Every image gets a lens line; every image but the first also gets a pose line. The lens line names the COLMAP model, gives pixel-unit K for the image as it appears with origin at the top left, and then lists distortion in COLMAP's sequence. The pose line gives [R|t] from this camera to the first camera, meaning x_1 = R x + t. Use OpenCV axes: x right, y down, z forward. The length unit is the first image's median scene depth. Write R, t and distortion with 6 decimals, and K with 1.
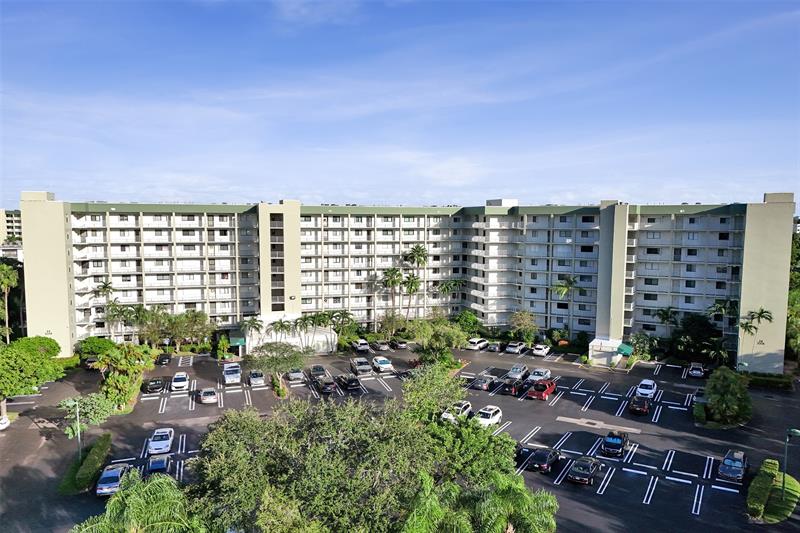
lens RADIAL K [[570.5, 0, 399.9], [0, 570.5, 261.8], [0, 0, 1]] dist [0.057335, -0.043588]
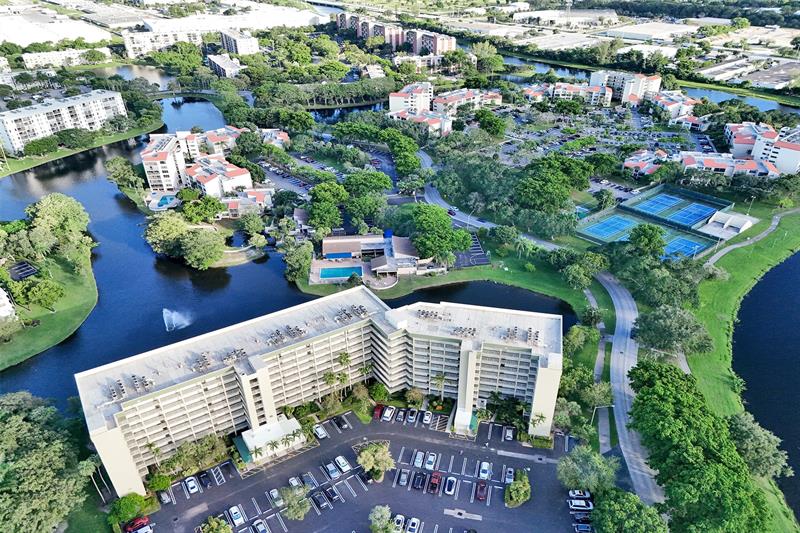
lens RADIAL K [[544.3, 0, 384.1], [0, 544.3, 296.6], [0, 0, 1]] dist [0.056920, -0.044181]
pose [[0.969012, -0.150117, 0.196165, -0.138526], [0.047587, 0.892719, 0.448094, -0.886416], [-0.242387, -0.424874, 0.872199, -0.226096]]
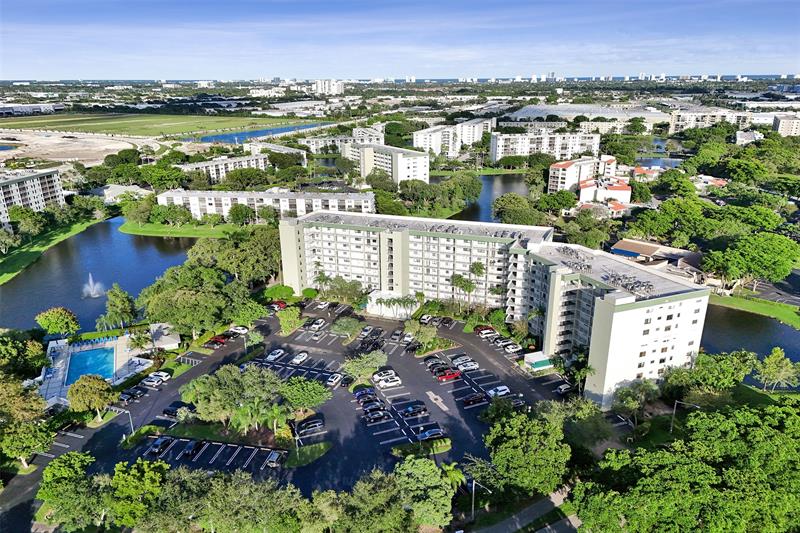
lens RADIAL K [[573.0, 0, 432.2], [0, 573.0, 267.7], [0, 0, 1]] dist [0.059555, -0.057403]
pose [[0.808257, 0.173333, -0.562740, 0.899189], [-0.045434, 0.971201, 0.233889, -0.412403], [0.587074, -0.163475, 0.792856, -0.332688]]
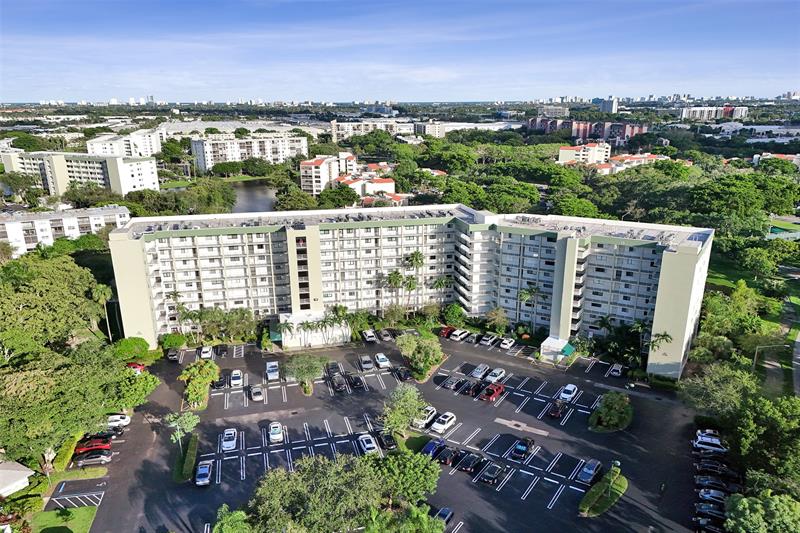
lens RADIAL K [[561.3, 0, 402.7], [0, 561.3, 279.1], [0, 0, 1]] dist [0.062984, -0.049208]
pose [[0.998333, 0.007450, -0.057237, 0.081133], [0.004943, 0.976958, 0.213375, -0.256372], [0.057508, -0.213302, 0.975292, -0.218659]]
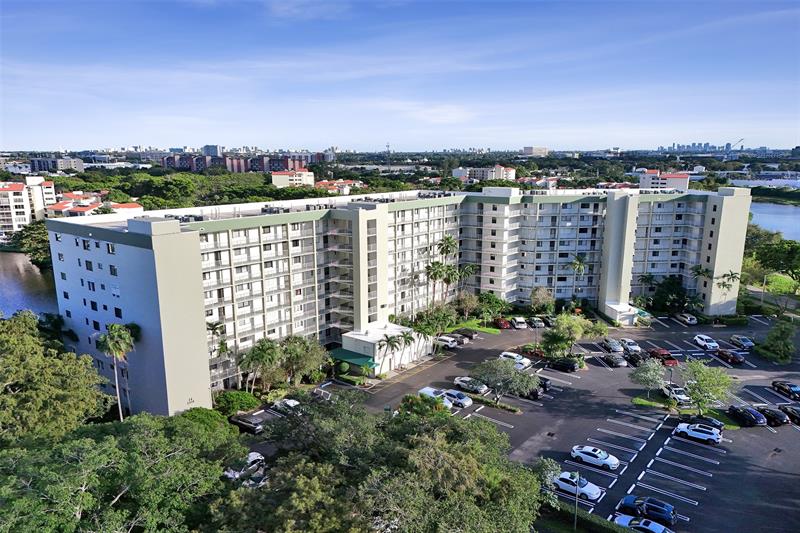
lens RADIAL K [[577.6, 0, 379.1], [0, 577.6, 265.9], [0, 0, 1]] dist [0.038660, -0.006465]
pose [[0.844376, -0.109194, 0.524505, -0.700772], [0.048440, 0.990560, 0.128238, -0.129246], [-0.533557, -0.082875, 0.841694, 0.204836]]
